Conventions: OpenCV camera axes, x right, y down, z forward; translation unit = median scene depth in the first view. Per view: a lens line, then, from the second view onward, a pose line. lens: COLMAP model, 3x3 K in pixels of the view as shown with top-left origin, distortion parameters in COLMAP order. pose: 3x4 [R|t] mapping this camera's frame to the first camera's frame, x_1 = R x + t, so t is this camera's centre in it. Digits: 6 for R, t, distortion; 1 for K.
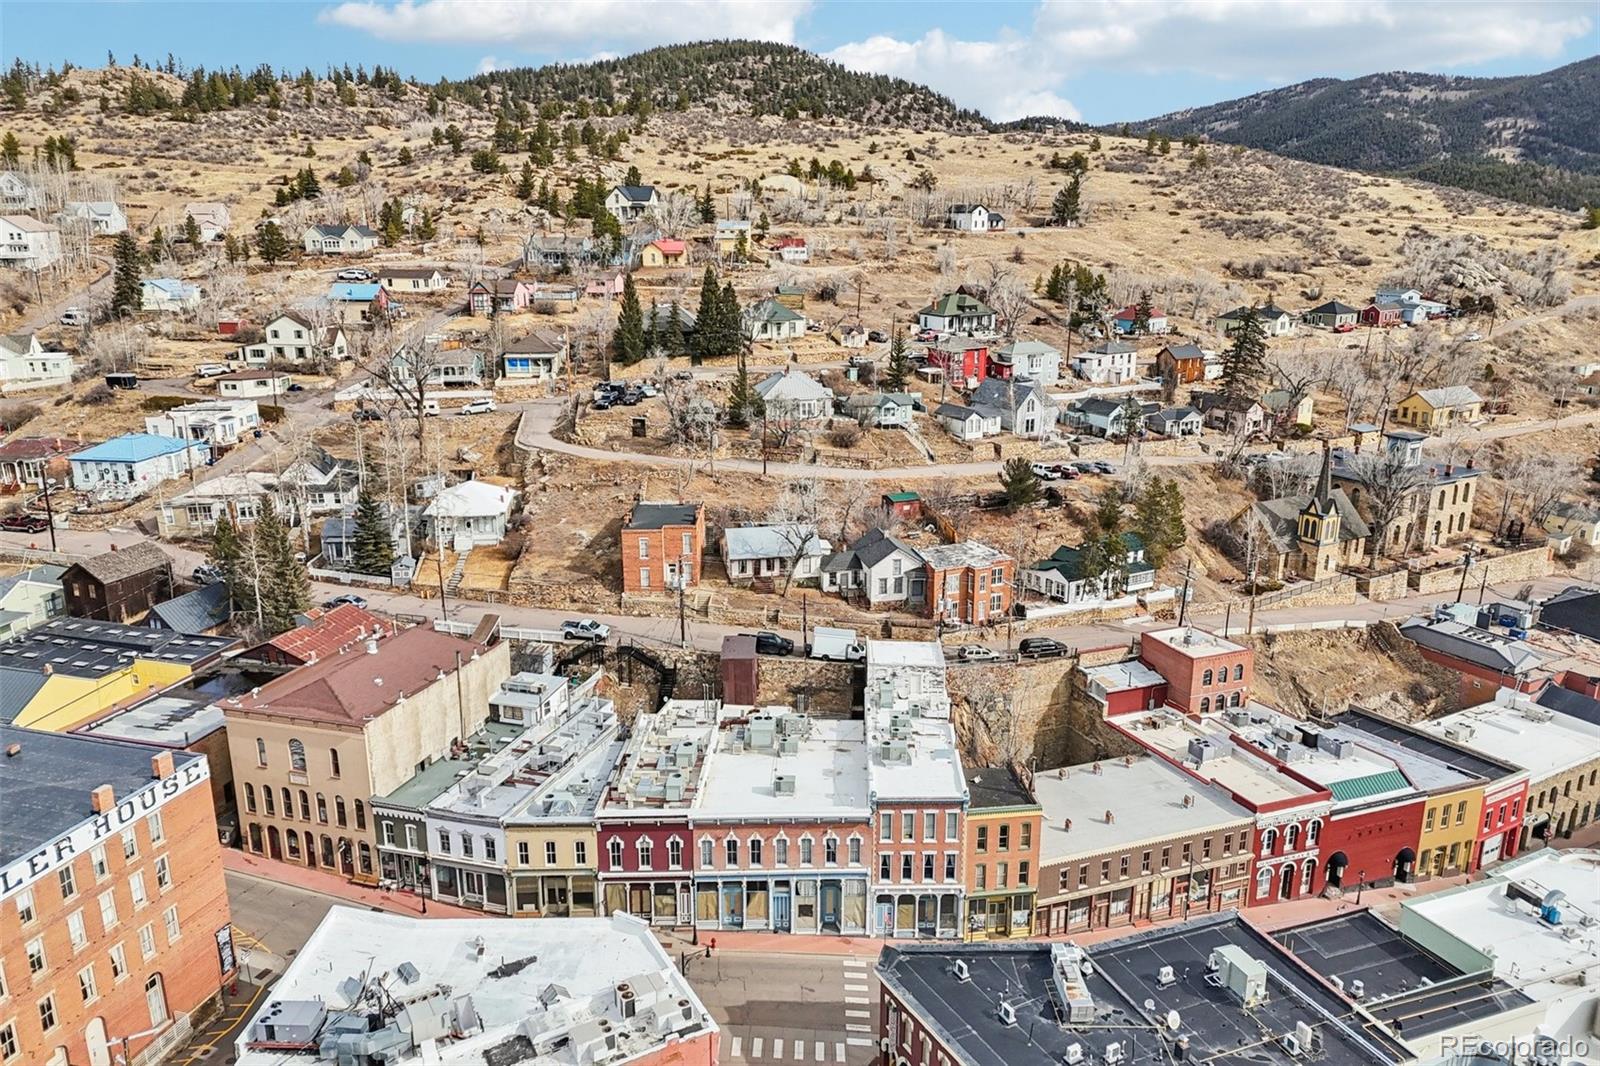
lens RADIAL K [[1166.1, 0, 812.2], [0, 1166.1, 532.5], [0, 0, 1]] dist [0.094454, -0.096816]
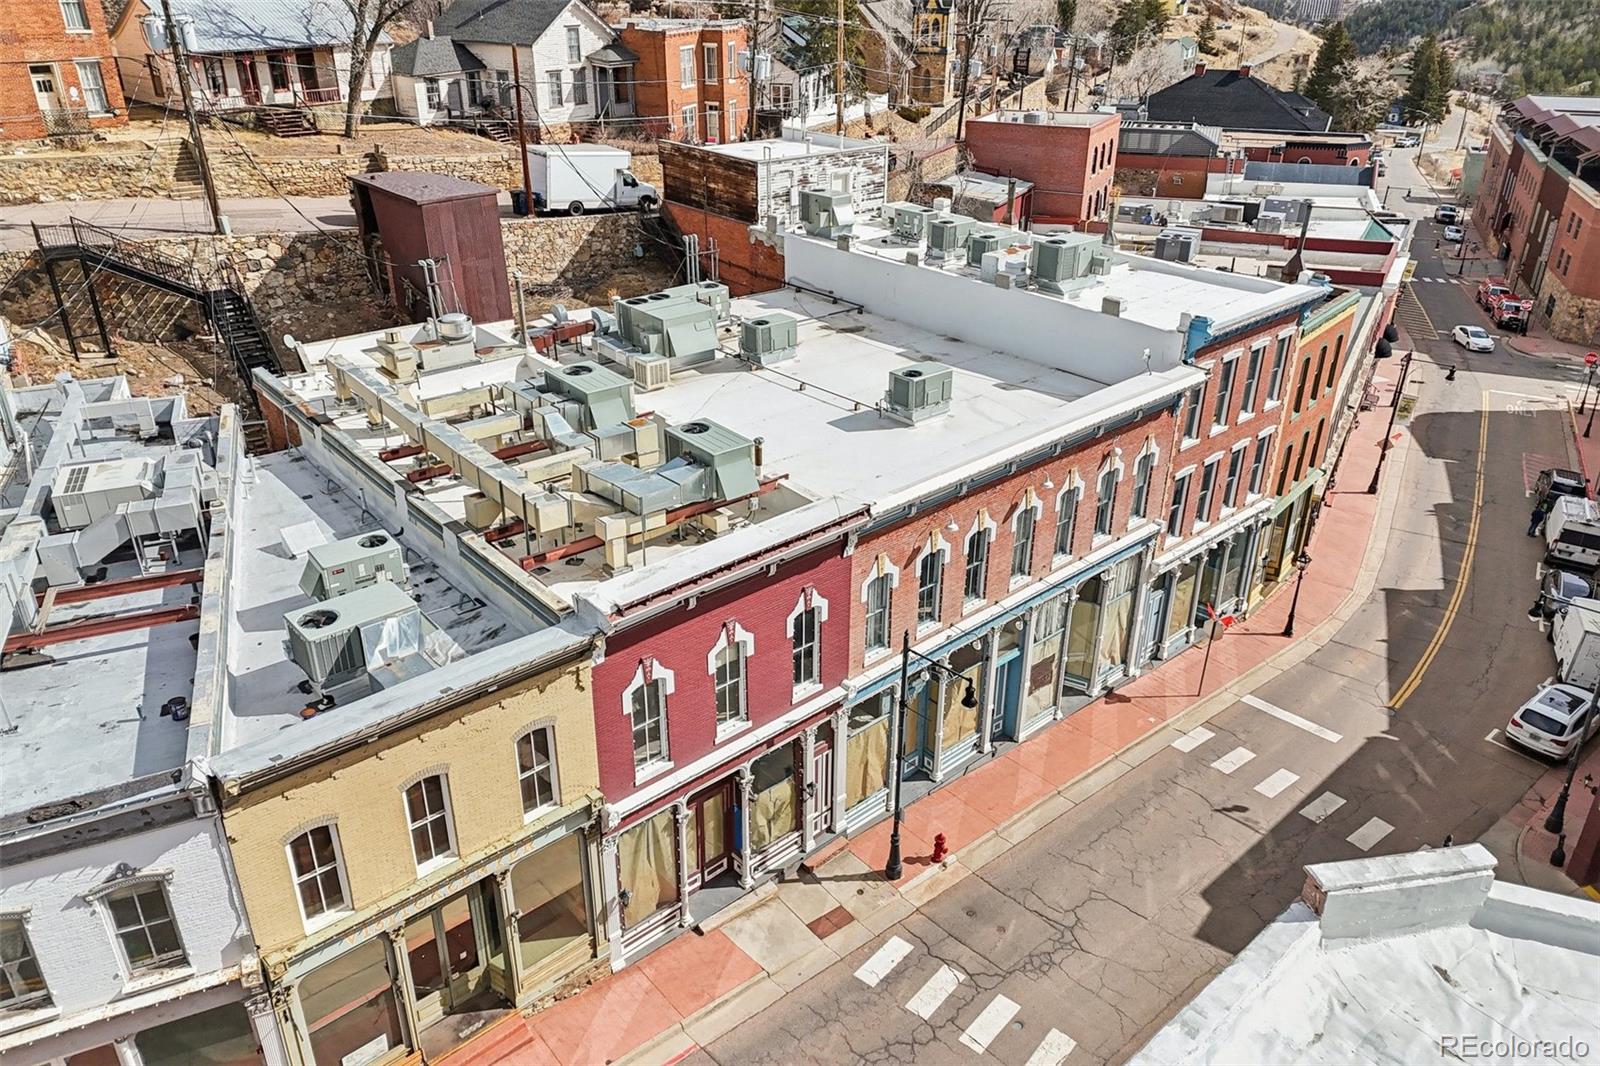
lens RADIAL K [[1165.7, 0, 802.3], [0, 1165.7, 534.6], [0, 0, 1]] dist [0.085202, -0.080852]
pose [[0.760261, -0.293334, 0.579619, -0.271393], [0.175051, 0.951749, 0.252055, 0.158019], [-0.625588, -0.090165, 0.774926, 0.724086]]
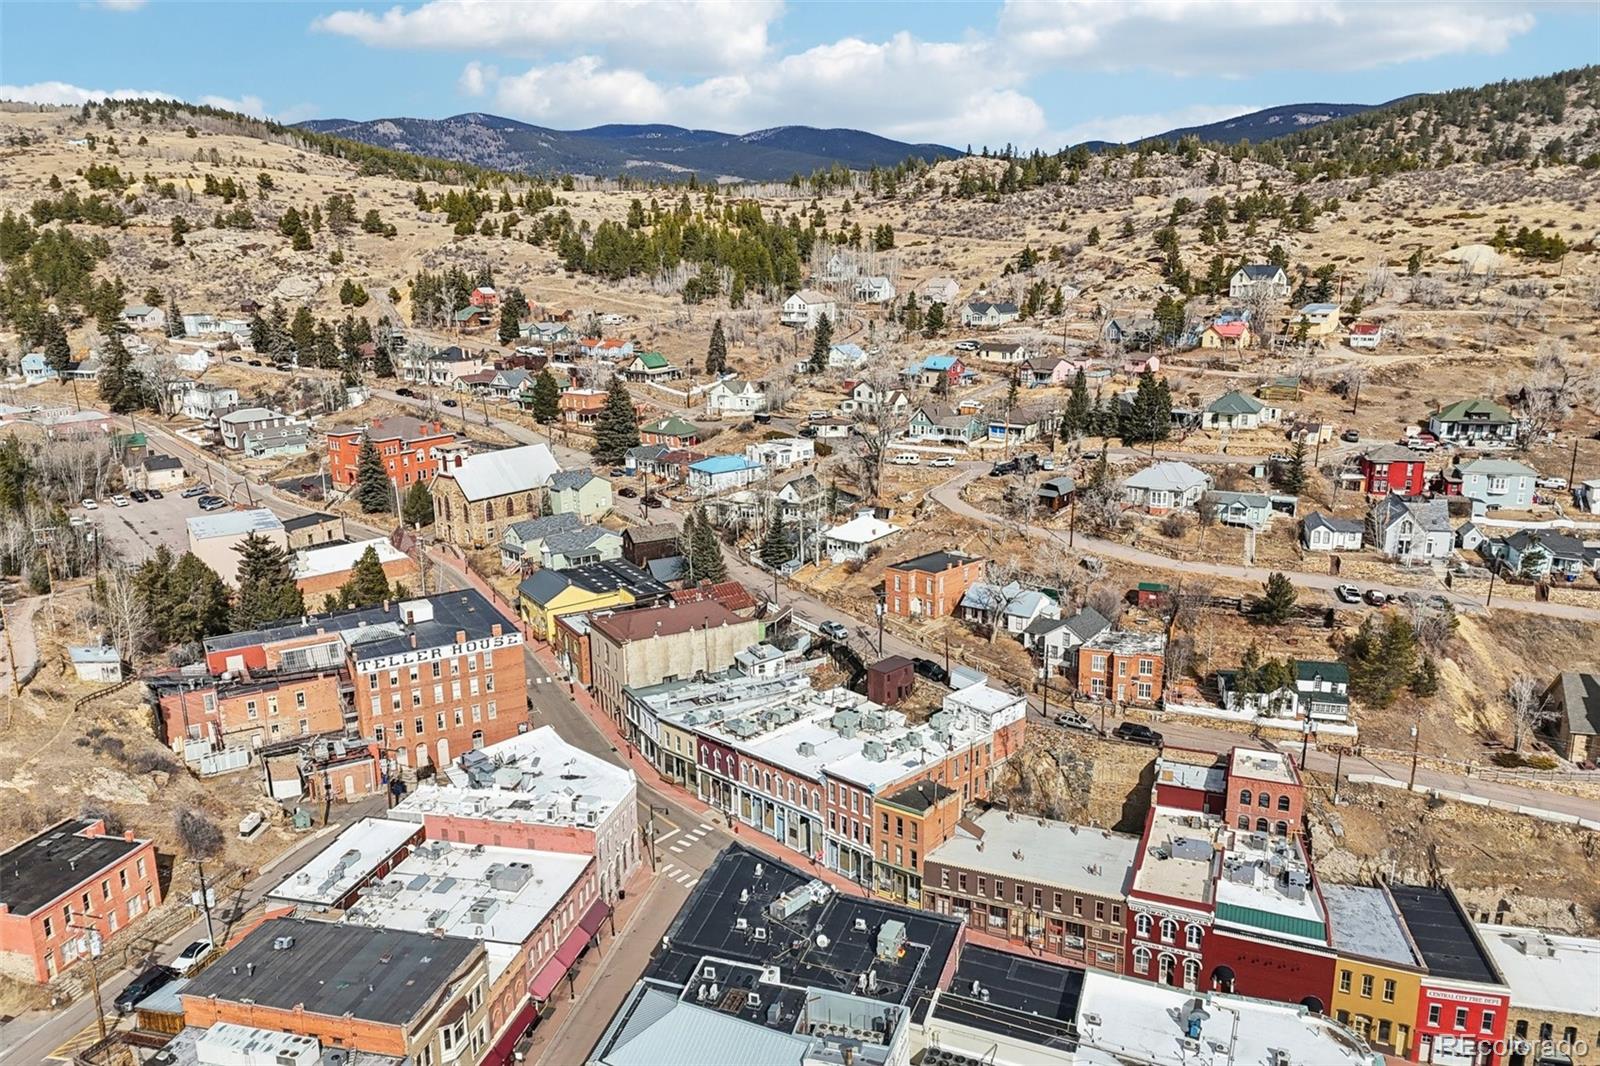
lens RADIAL K [[1176.2, 0, 815.3], [0, 1176.2, 543.8], [0, 0, 1]] dist [0.138241, -0.238908]
pose [[0.726889, 0.167143, -0.666105, 0.918760], [-0.172988, 0.983218, 0.057941, -0.125245], [0.664611, 0.073112, 0.743604, -0.118266]]
